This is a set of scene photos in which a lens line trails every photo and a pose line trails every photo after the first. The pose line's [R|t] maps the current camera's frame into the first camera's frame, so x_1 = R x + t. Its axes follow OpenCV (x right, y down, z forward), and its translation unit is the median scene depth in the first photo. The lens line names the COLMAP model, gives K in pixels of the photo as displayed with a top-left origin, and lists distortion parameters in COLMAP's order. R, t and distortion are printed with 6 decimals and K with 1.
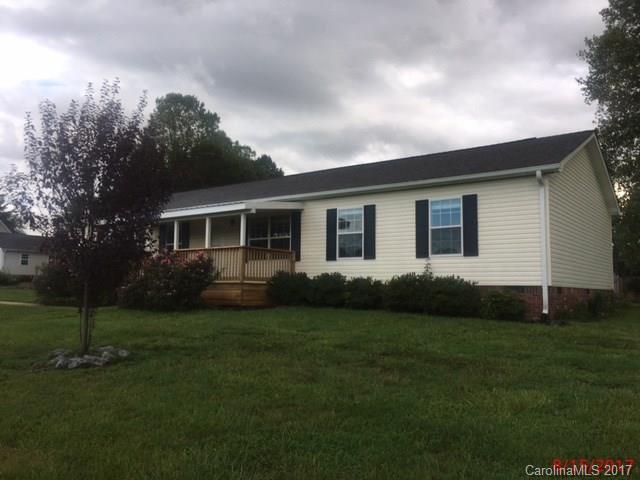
lens RADIAL K [[549.7, 0, 298.0], [0, 549.7, 245.0], [0, 0, 1]] dist [0.101644, -0.013959]
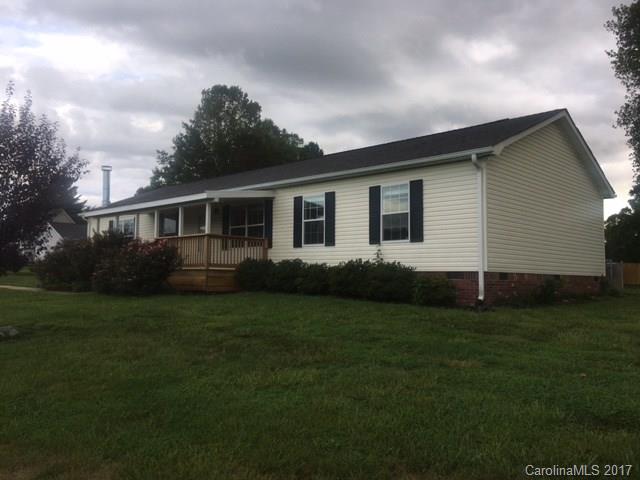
lens RADIAL K [[549.7, 0, 281.5], [0, 549.7, 245.4], [0, 0, 1]] dist [0.101644, -0.013959]
pose [[0.989960, -0.006672, -0.141194, 0.184941], [0.010098, 0.999671, 0.023562, 0.000316], [0.140990, -0.024751, 0.989702, -0.012557]]
